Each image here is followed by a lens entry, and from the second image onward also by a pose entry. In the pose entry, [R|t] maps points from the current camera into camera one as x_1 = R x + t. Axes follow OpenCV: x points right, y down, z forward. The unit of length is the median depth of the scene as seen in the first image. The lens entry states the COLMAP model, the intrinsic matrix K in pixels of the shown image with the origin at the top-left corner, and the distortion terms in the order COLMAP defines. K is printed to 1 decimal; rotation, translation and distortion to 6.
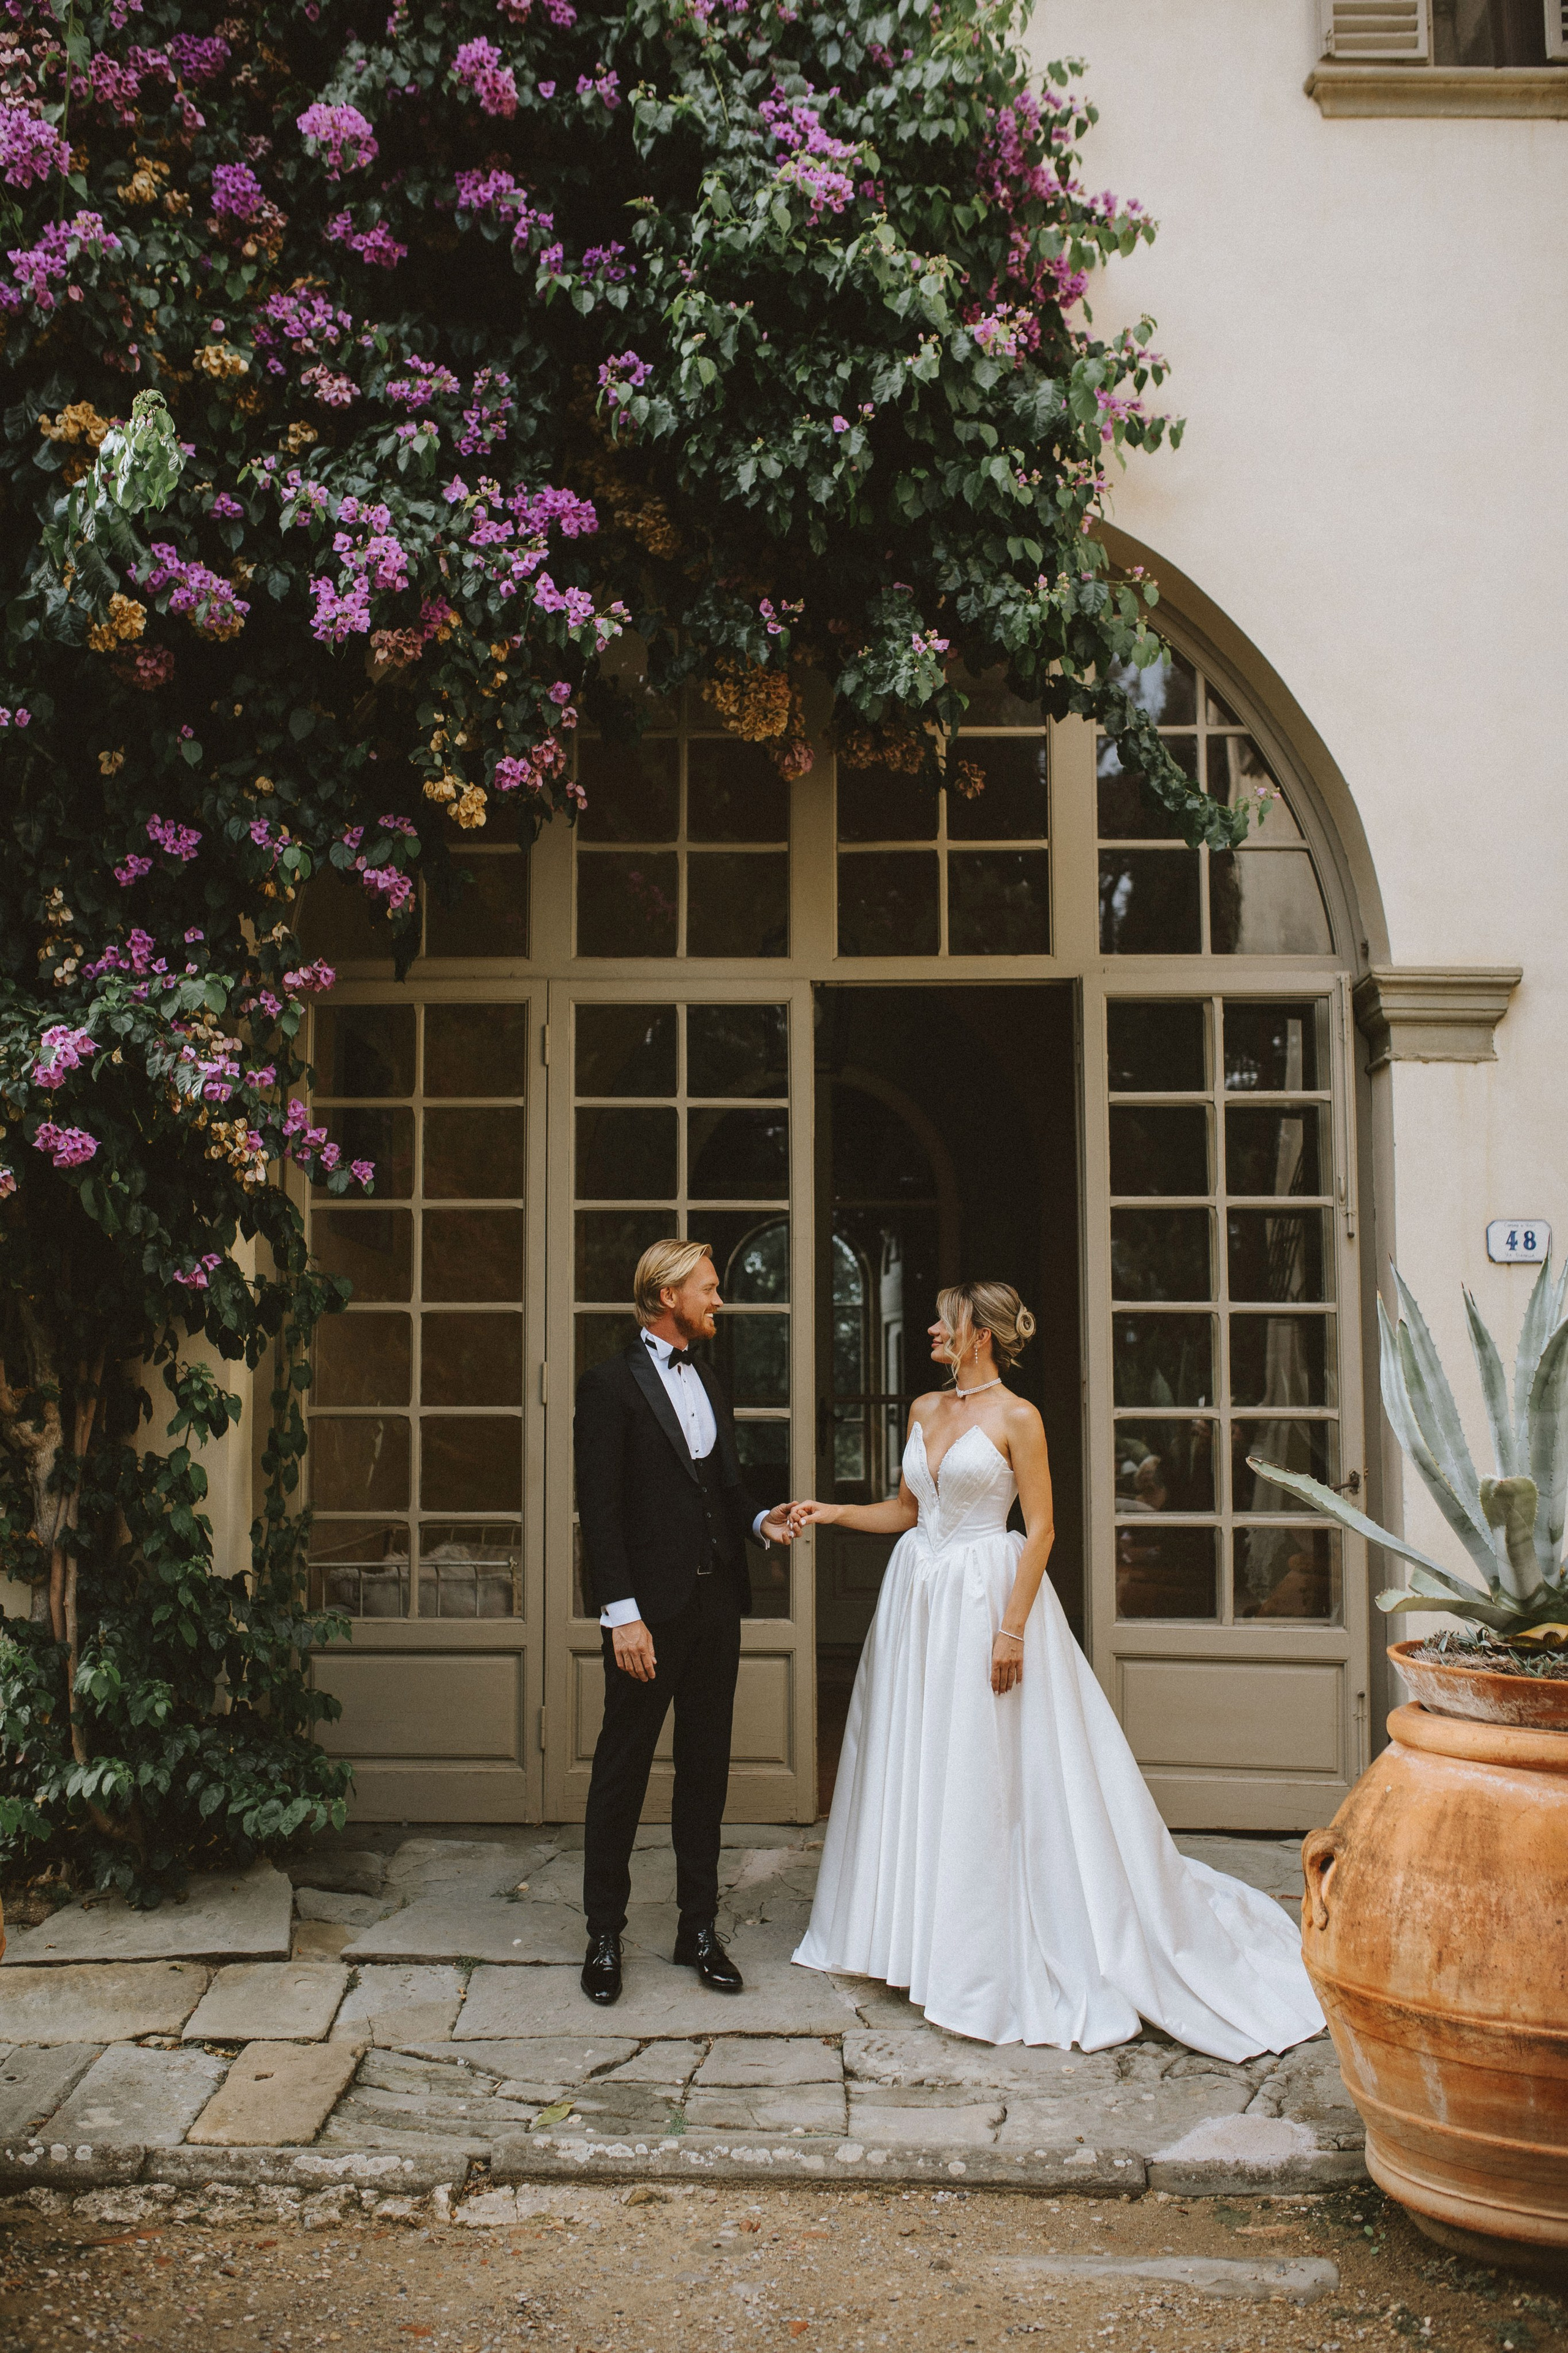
lens RADIAL K [[2239.7, 0, 786.2], [0, 2239.7, 1166.4], [0, 0, 1]] dist [-0.065070, 0.093234]
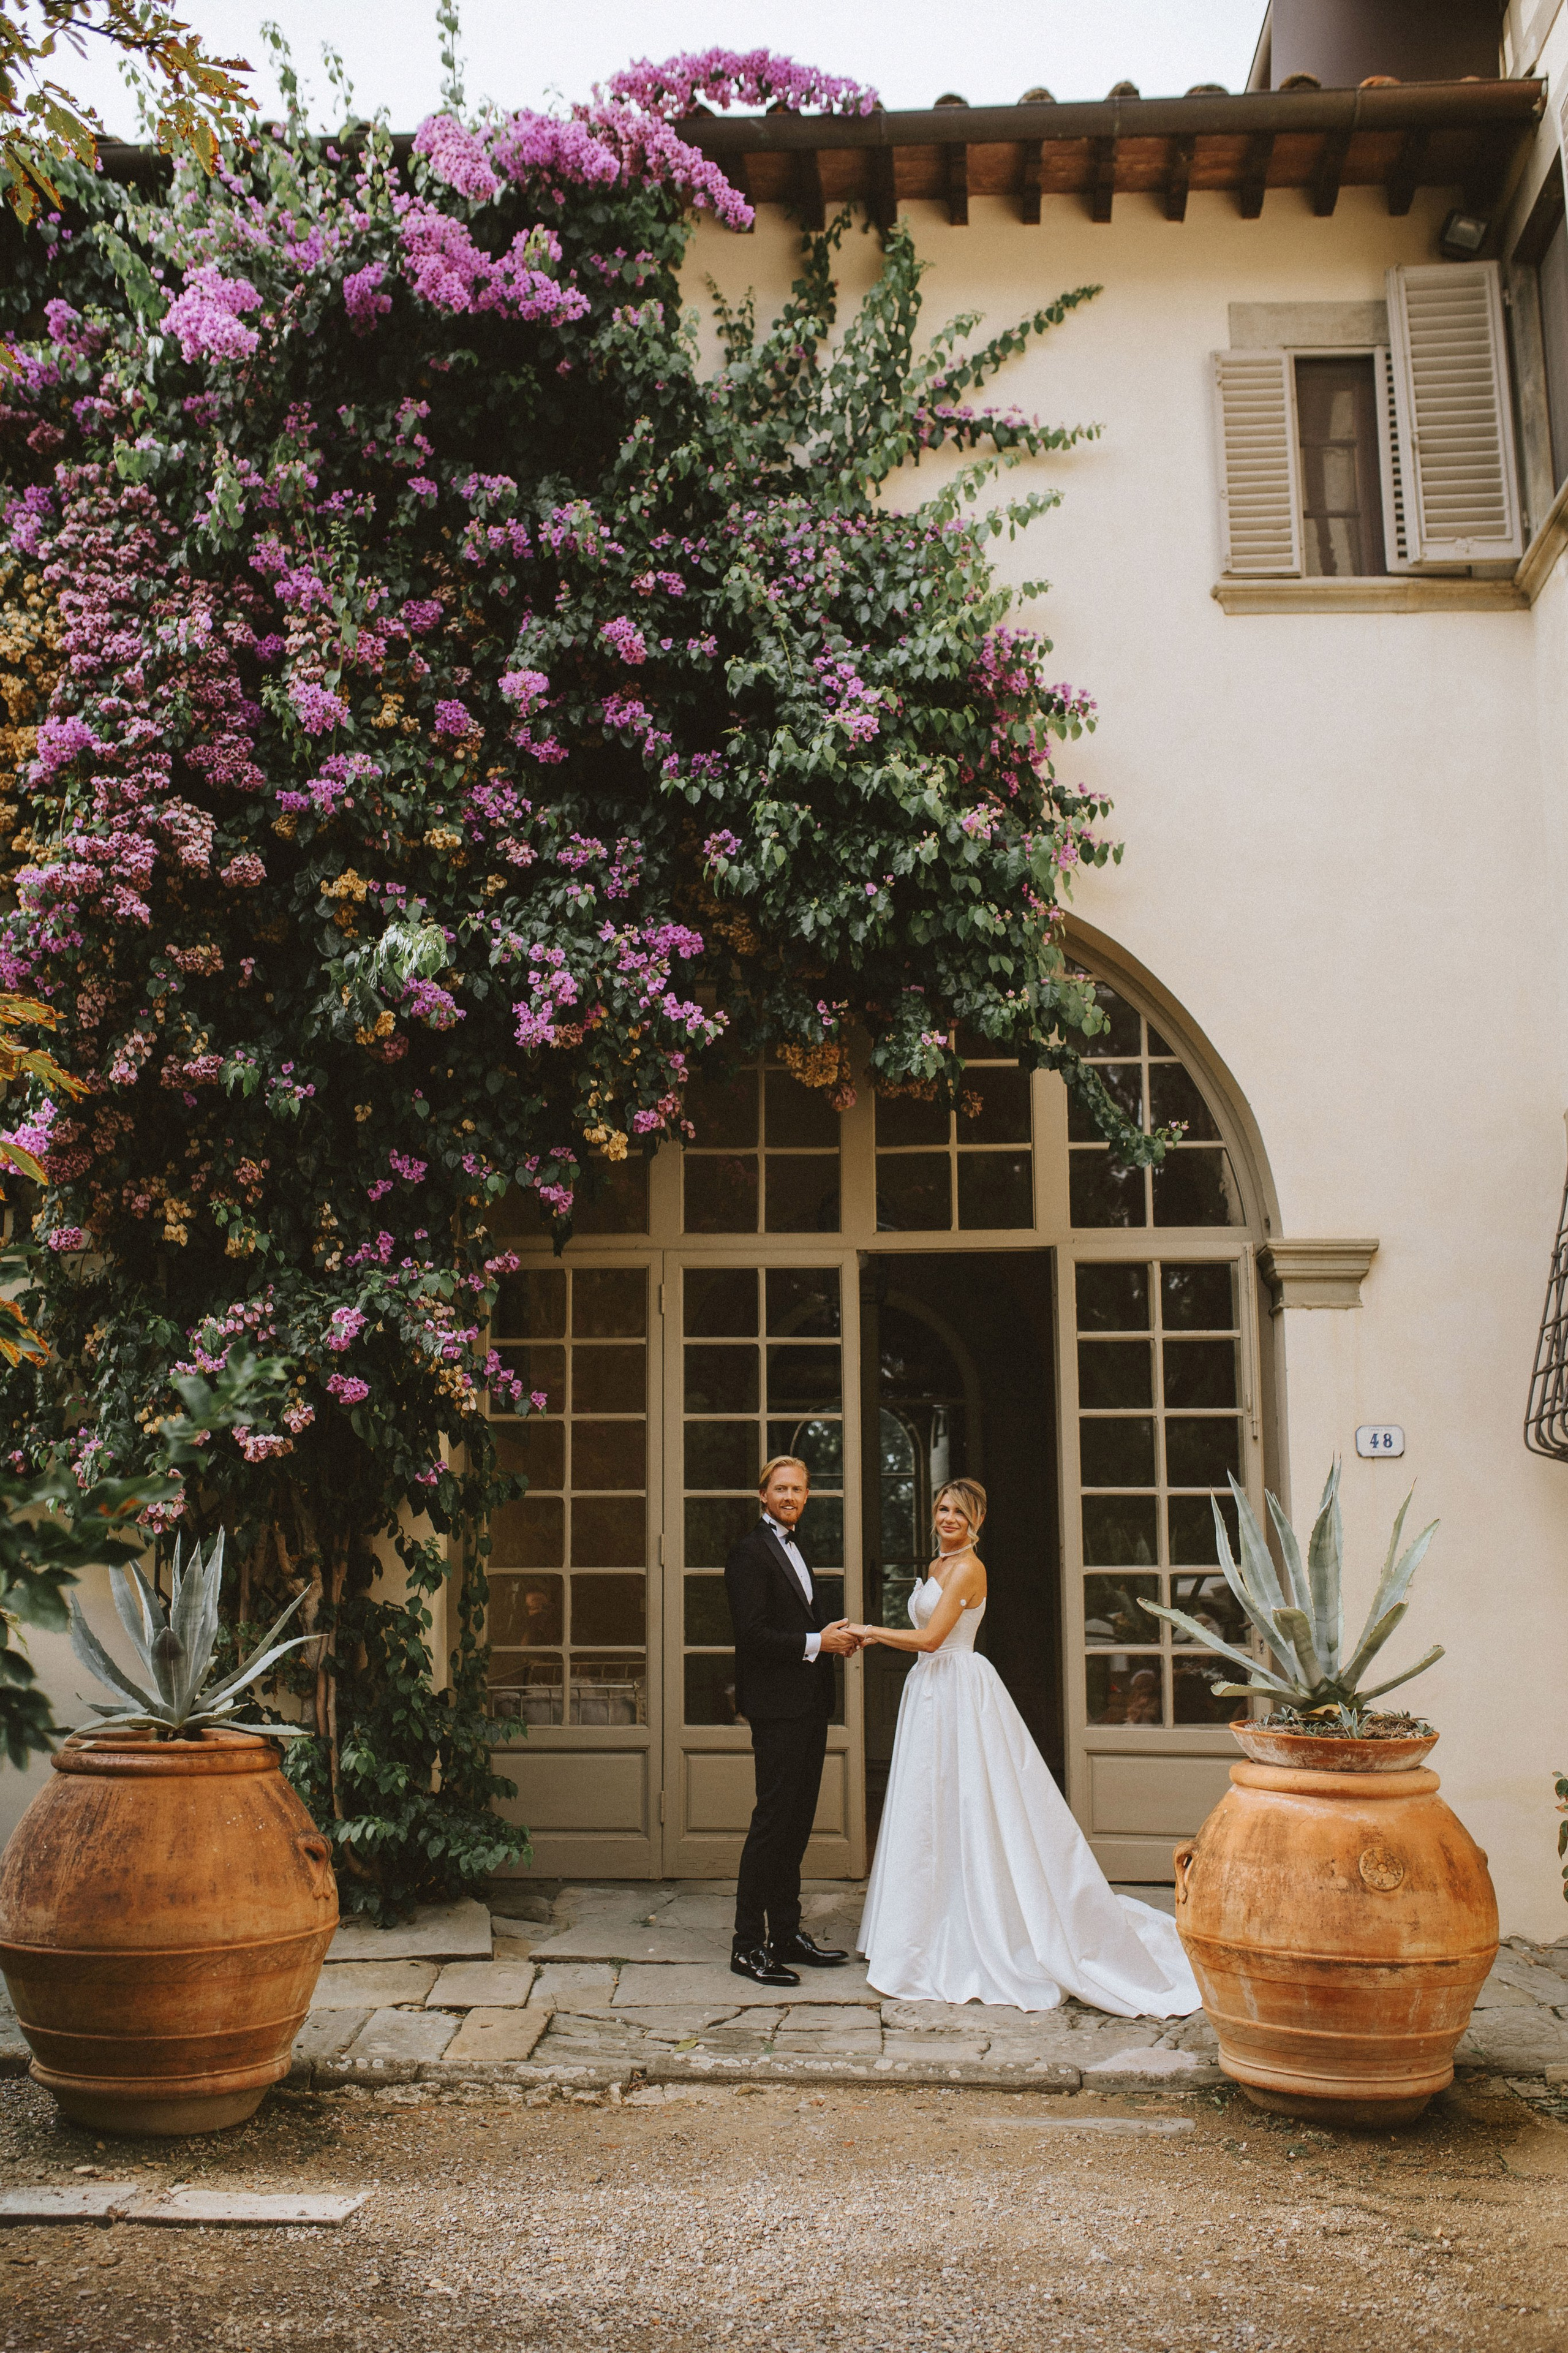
lens RADIAL K [[2245.3, 0, 787.2], [0, 2245.3, 1159.9], [0, 0, 1]] dist [-0.072302, 0.114595]
pose [[0.999620, -0.008203, -0.026319, 0.006227], [0.006252, 0.997285, -0.073376, -0.045600], [0.026849, 0.073184, 0.996957, -0.435214]]
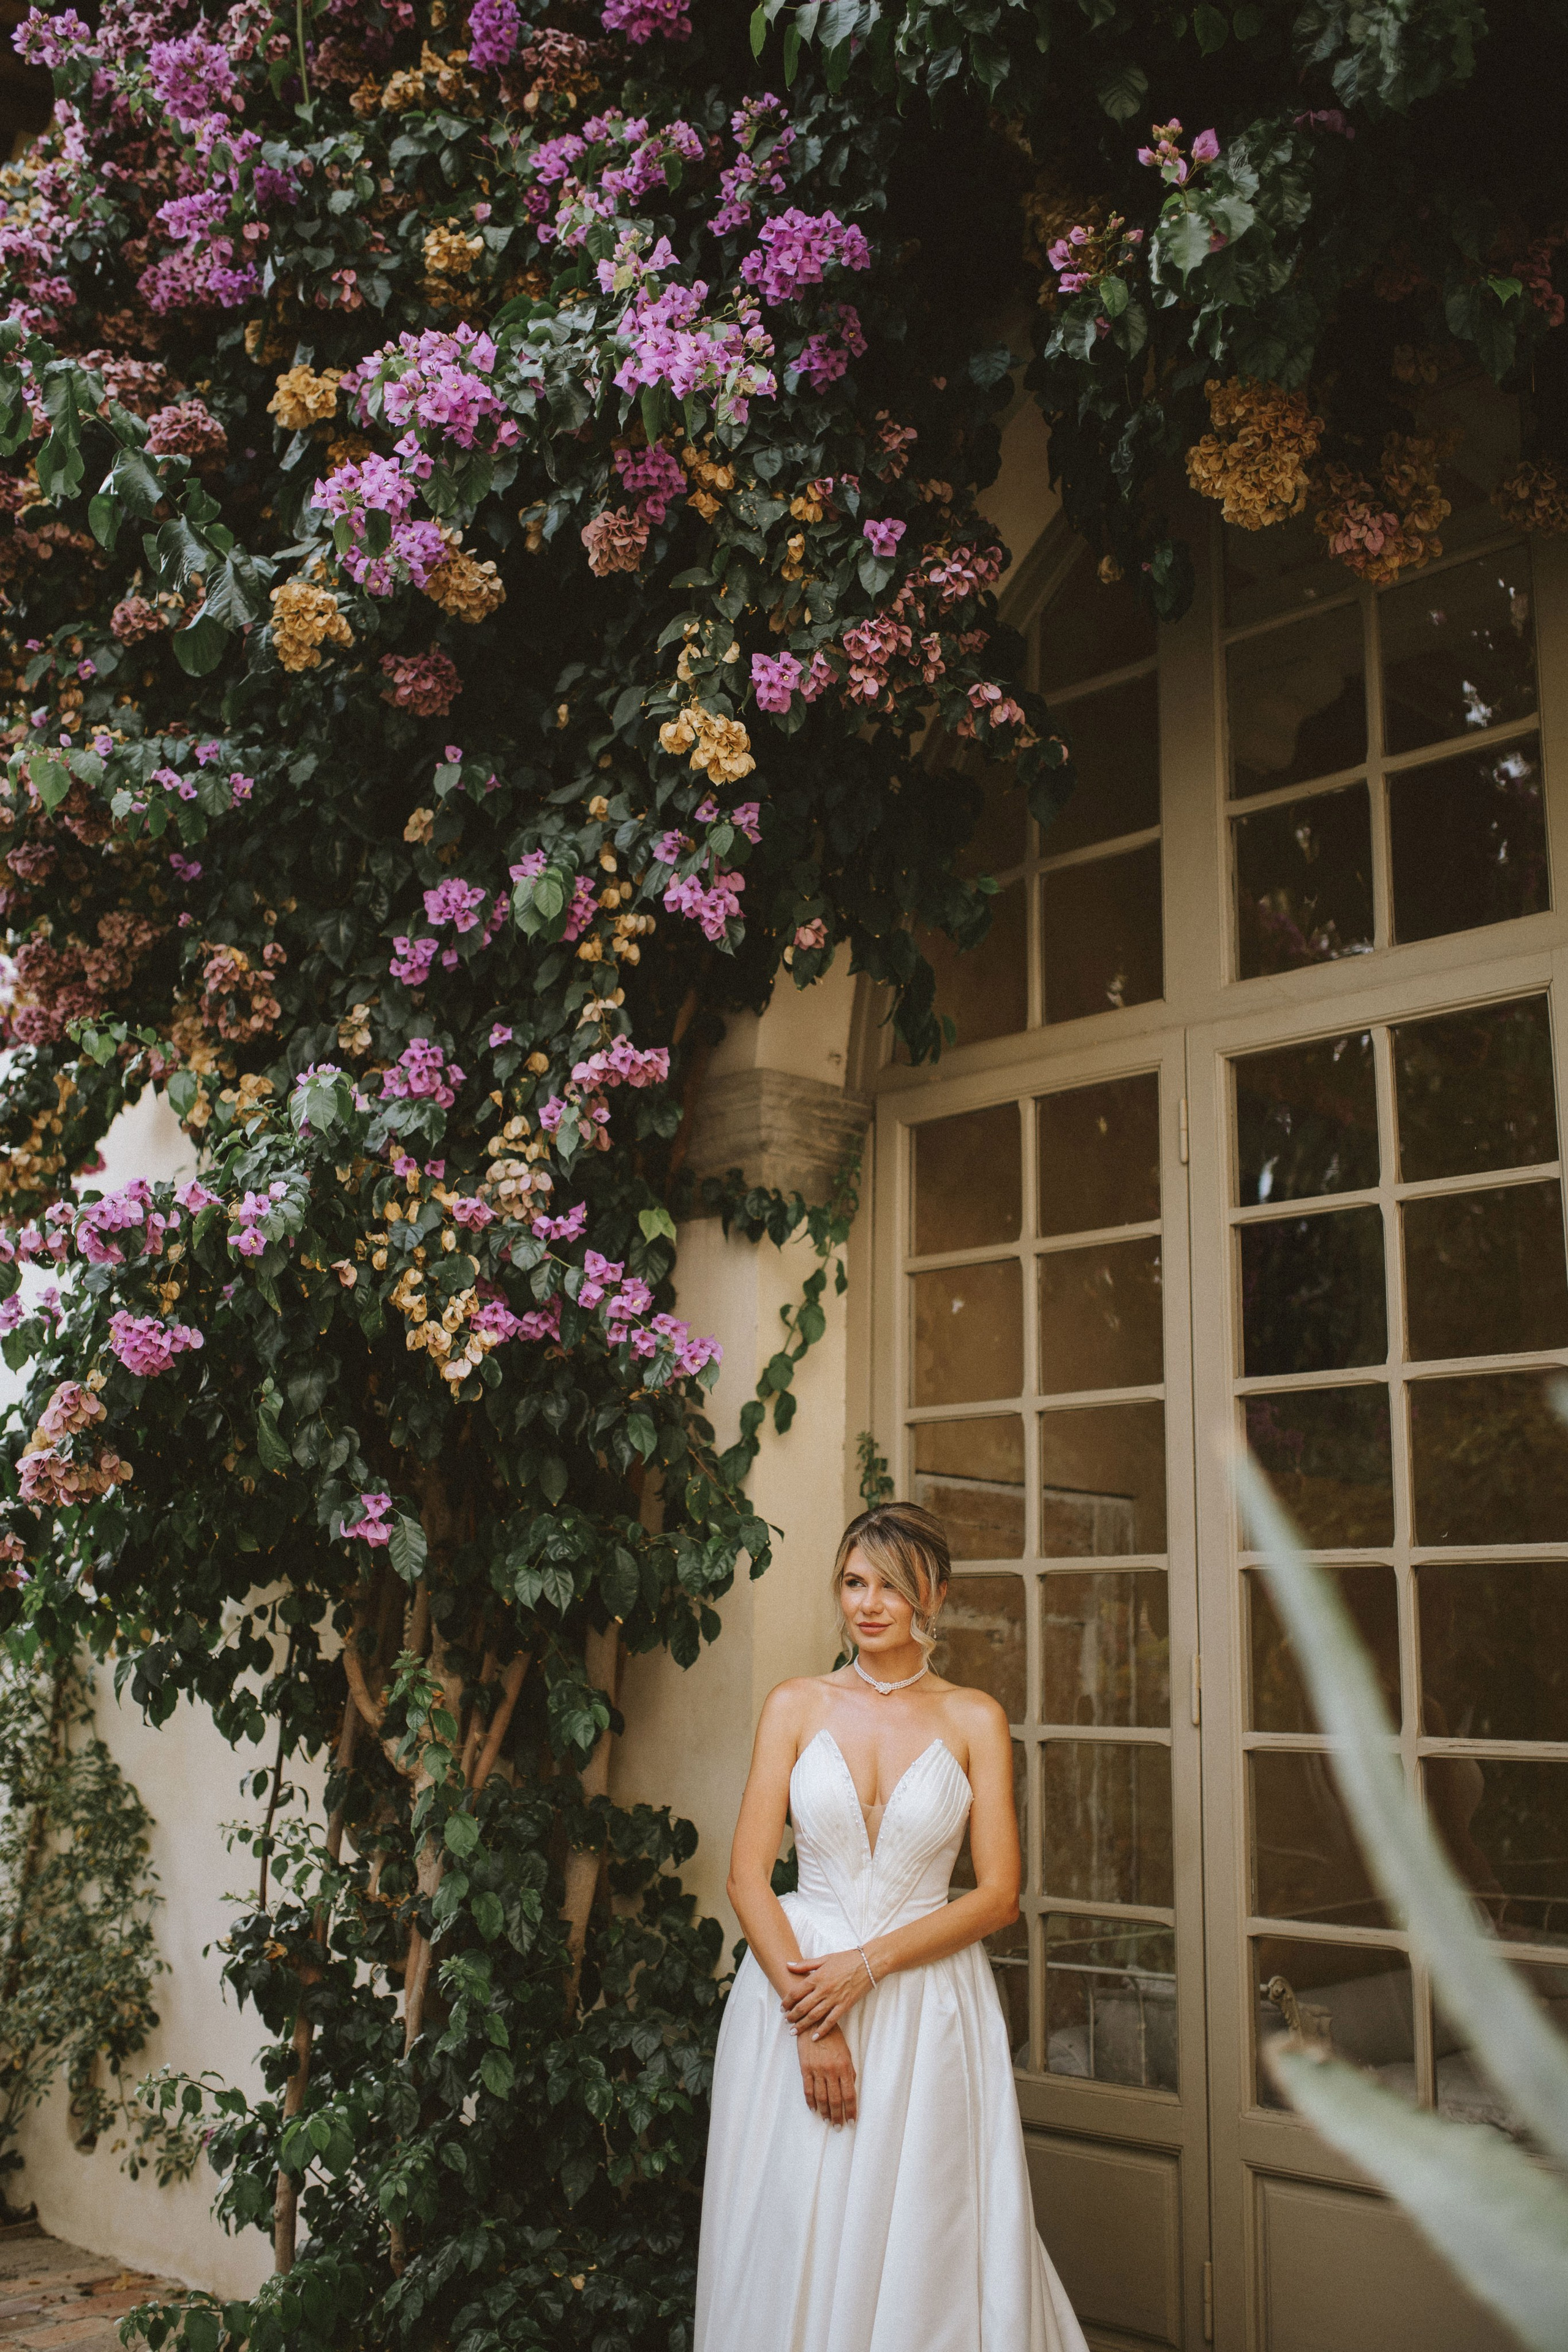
lens RADIAL K [[2301.9, 0, 779.1], [0, 2301.9, 1174.1], [0, 0, 1]] dist [-0.076289, 0.114305]
pose [[0.717909, -0.135304, -0.682861, 0.289369], [0.062755, 0.989514, -0.130090, 0.039154], [0.693303, 0.050540, 0.718872, 0.561973]]
